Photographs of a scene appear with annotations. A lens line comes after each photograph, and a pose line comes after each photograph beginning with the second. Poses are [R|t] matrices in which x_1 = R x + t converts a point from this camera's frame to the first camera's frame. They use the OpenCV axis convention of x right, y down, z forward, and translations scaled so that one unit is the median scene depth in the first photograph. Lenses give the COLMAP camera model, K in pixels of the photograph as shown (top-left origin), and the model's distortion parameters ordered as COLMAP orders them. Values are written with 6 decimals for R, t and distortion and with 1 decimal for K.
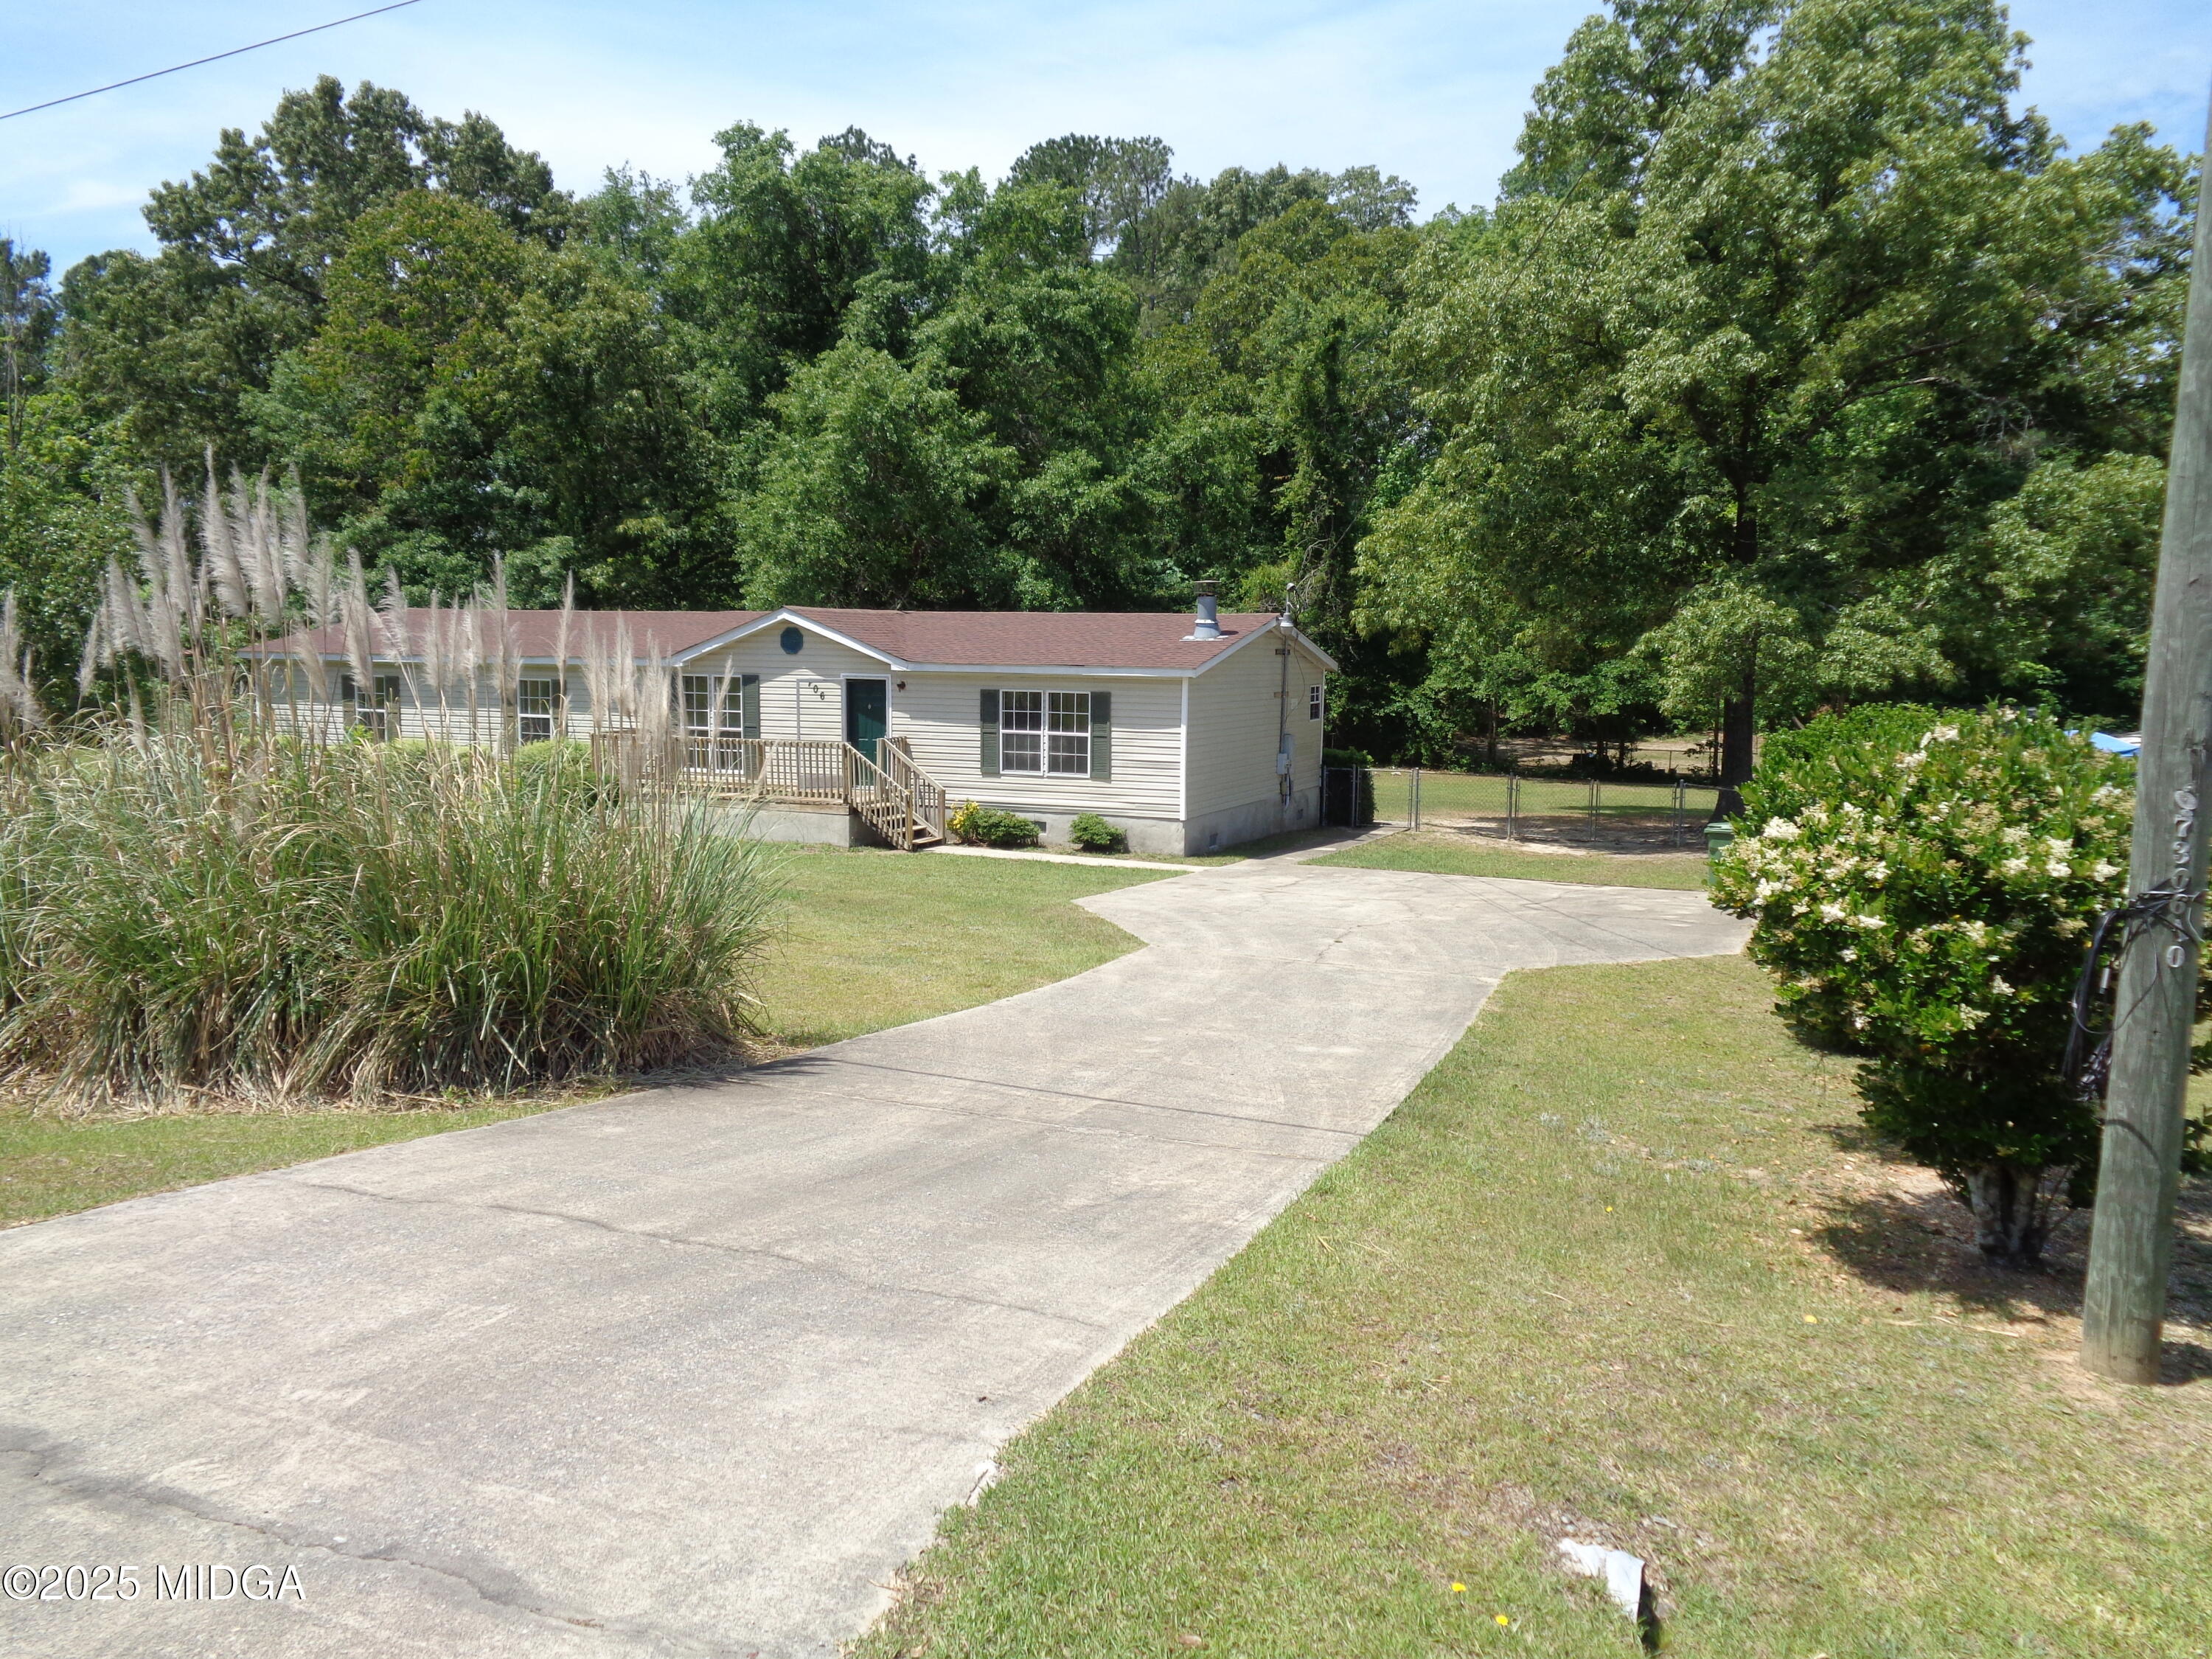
lens RADIAL K [[1662.8, 0, 1096.7], [0, 1662.8, 823.2], [0, 0, 1]] dist [0.003573, 0.001081]
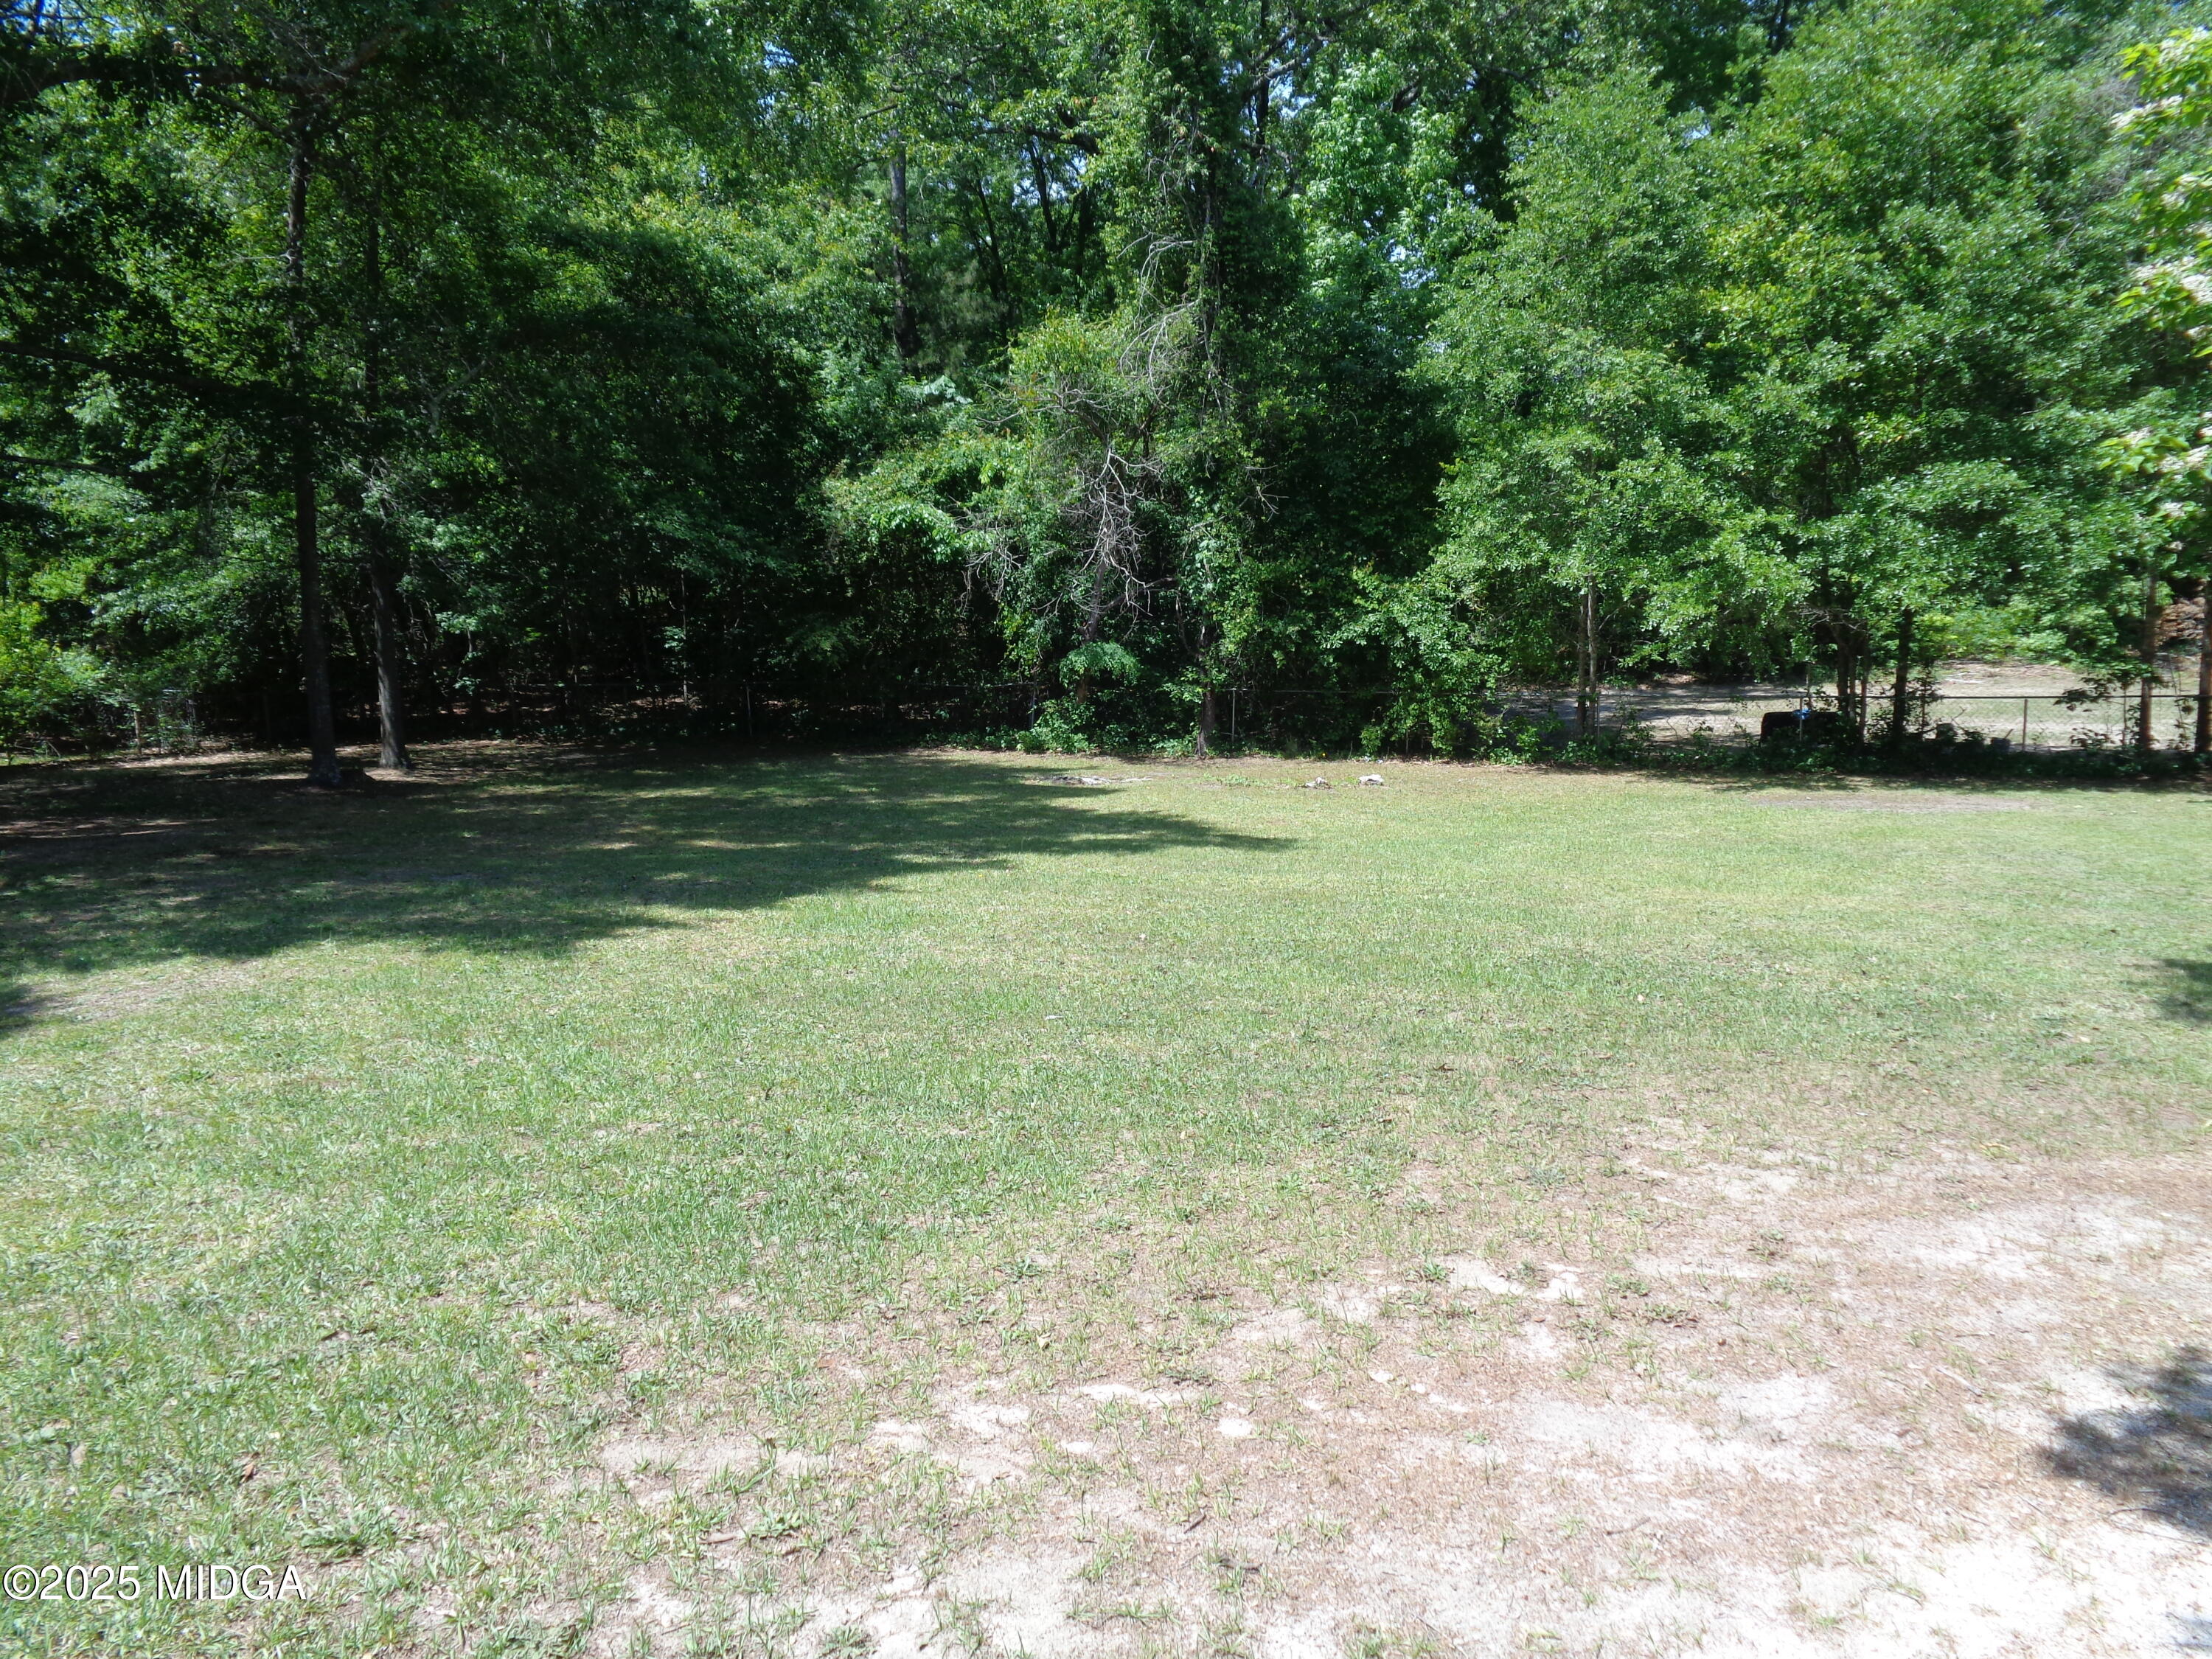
lens RADIAL K [[1662.8, 0, 1105.7], [0, 1662.8, 829.7], [0, 0, 1]] dist [0.003573, 0.001081]
pose [[0.998875, -0.040585, 0.024527, 0.098306], [0.040221, 0.999076, 0.015122, -0.024775], [-0.025118, -0.014118, 0.999585, 0.564506]]
